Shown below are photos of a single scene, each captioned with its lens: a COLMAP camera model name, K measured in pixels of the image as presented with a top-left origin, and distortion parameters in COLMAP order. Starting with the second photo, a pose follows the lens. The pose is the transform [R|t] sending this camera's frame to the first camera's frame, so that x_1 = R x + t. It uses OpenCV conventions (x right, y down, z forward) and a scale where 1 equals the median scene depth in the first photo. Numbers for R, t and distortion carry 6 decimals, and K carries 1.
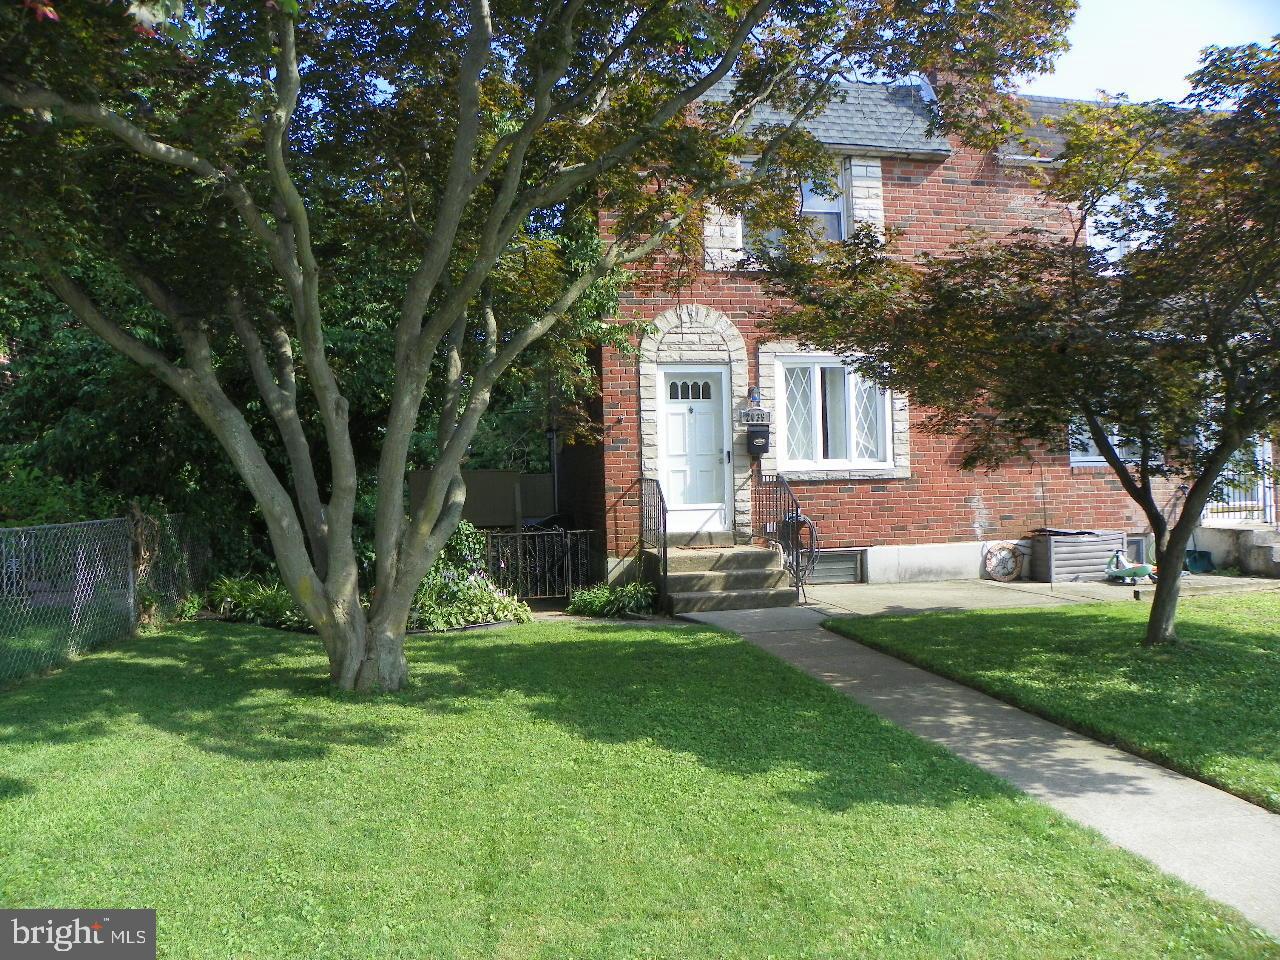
lens RADIAL K [[973.5, 0, 642.6], [0, 973.5, 468.8], [0, 0, 1]] dist [-0.134019, 0.064400]
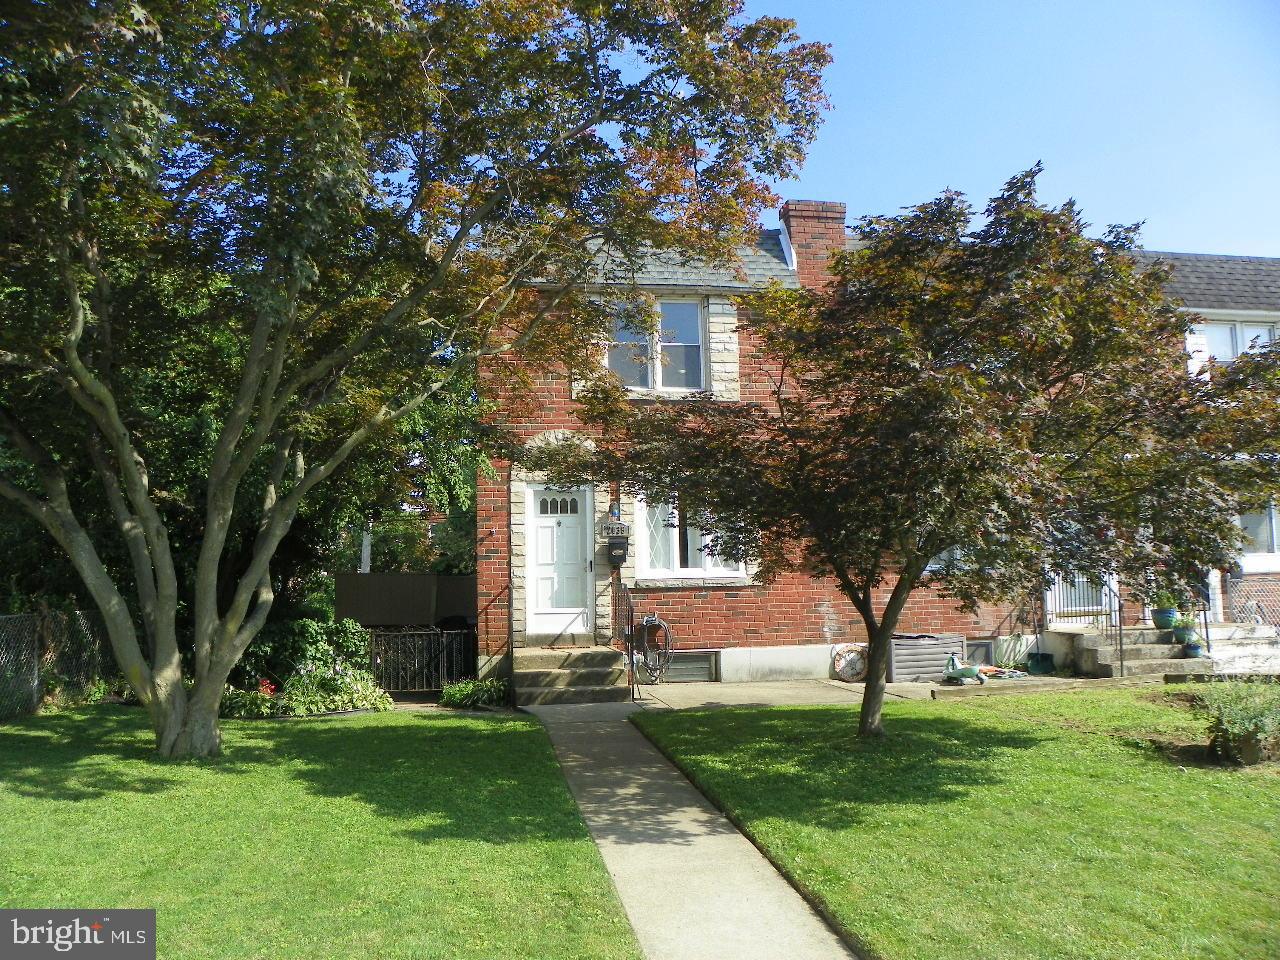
lens RADIAL K [[989.0, 0, 642.3], [0, 989.0, 469.5], [0, 0, 1]] dist [-0.127426, 0.037601]
pose [[0.999766, 0.003352, -0.021381, 0.175074], [-0.005394, 0.995349, -0.096182, -0.013928], [0.020959, 0.096275, 0.995134, -0.137128]]
